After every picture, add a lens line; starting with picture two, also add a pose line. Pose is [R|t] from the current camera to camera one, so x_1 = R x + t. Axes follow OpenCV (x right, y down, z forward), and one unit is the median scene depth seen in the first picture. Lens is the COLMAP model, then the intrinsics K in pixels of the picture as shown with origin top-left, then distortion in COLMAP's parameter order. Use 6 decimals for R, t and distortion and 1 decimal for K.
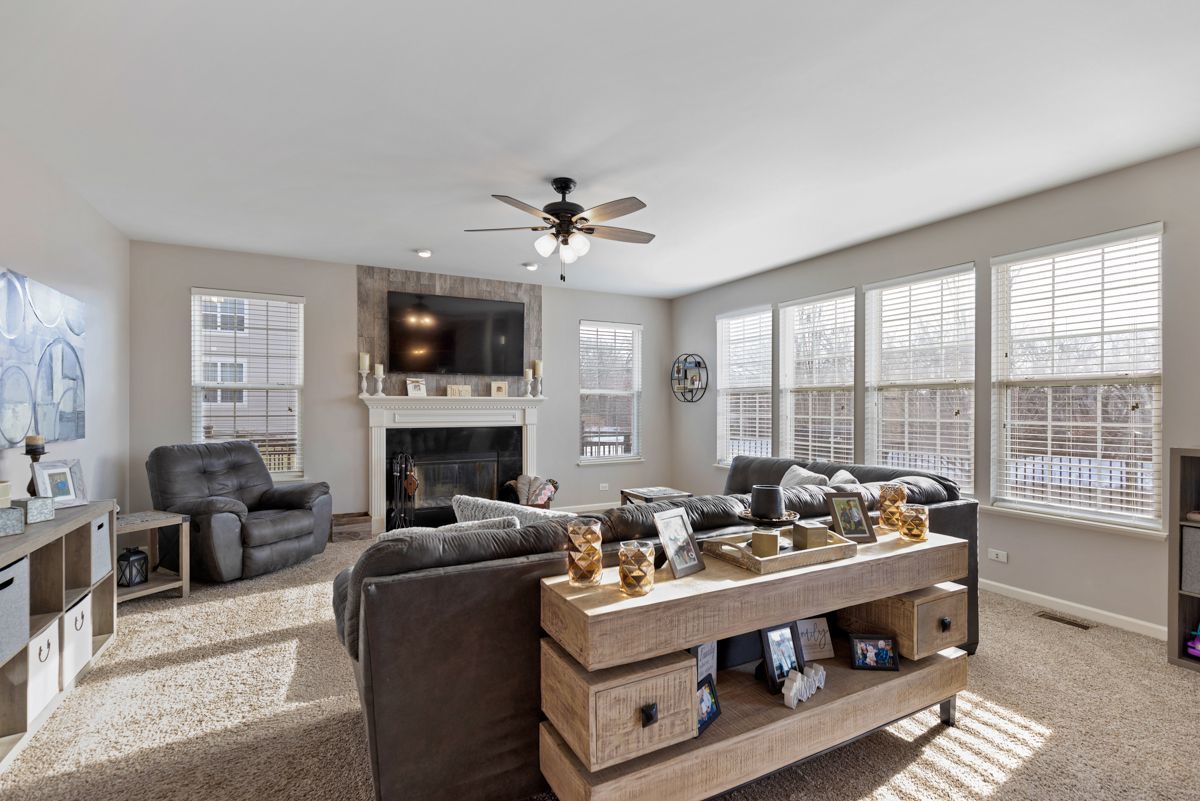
lens RADIAL K [[548.8, 0, 597.5], [0, 548.8, 409.2], [0, 0, 1]] dist [0.005208, 0.000209]
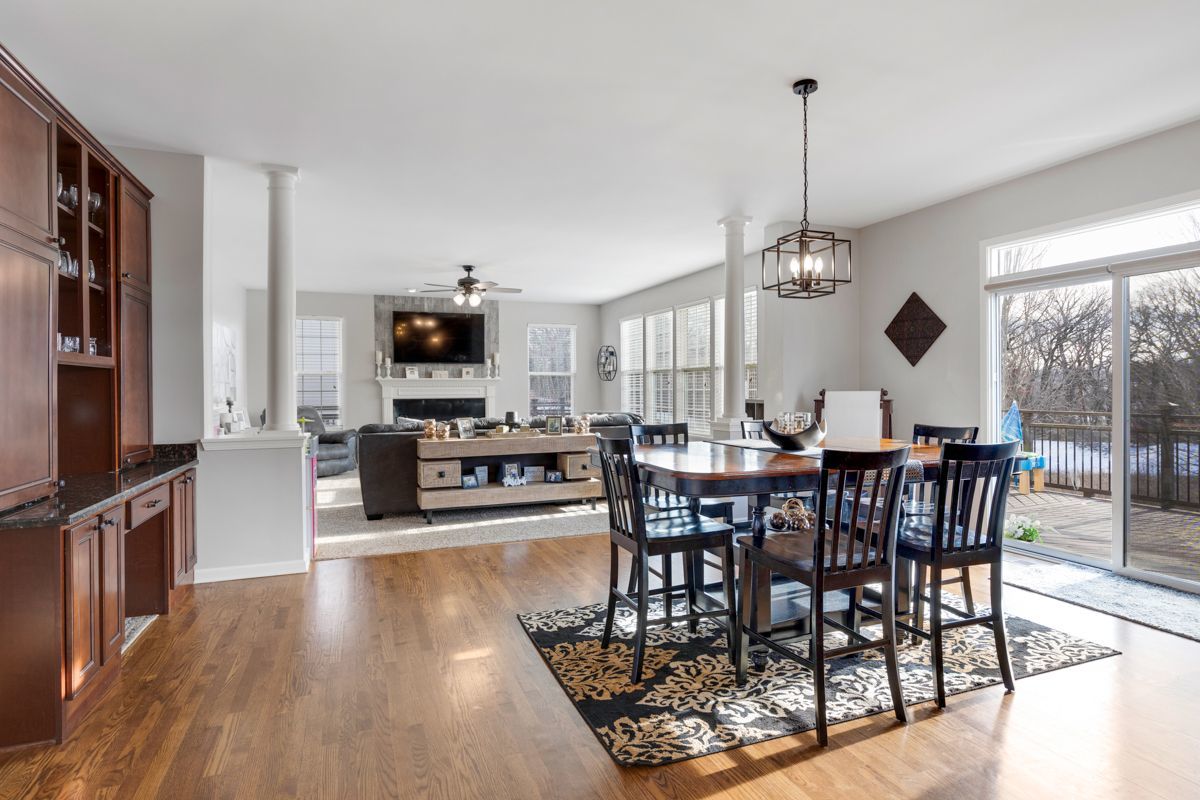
lens RADIAL K [[633.1, 0, 600.3], [0, 633.1, 394.6], [0, 0, 1]] dist [-0.003296, -0.000161]
pose [[0.994240, -0.006647, -0.106970, 0.385958], [0.007127, 0.999966, 0.004105, 0.018759], [0.106939, -0.004843, 0.994254, -0.710058]]
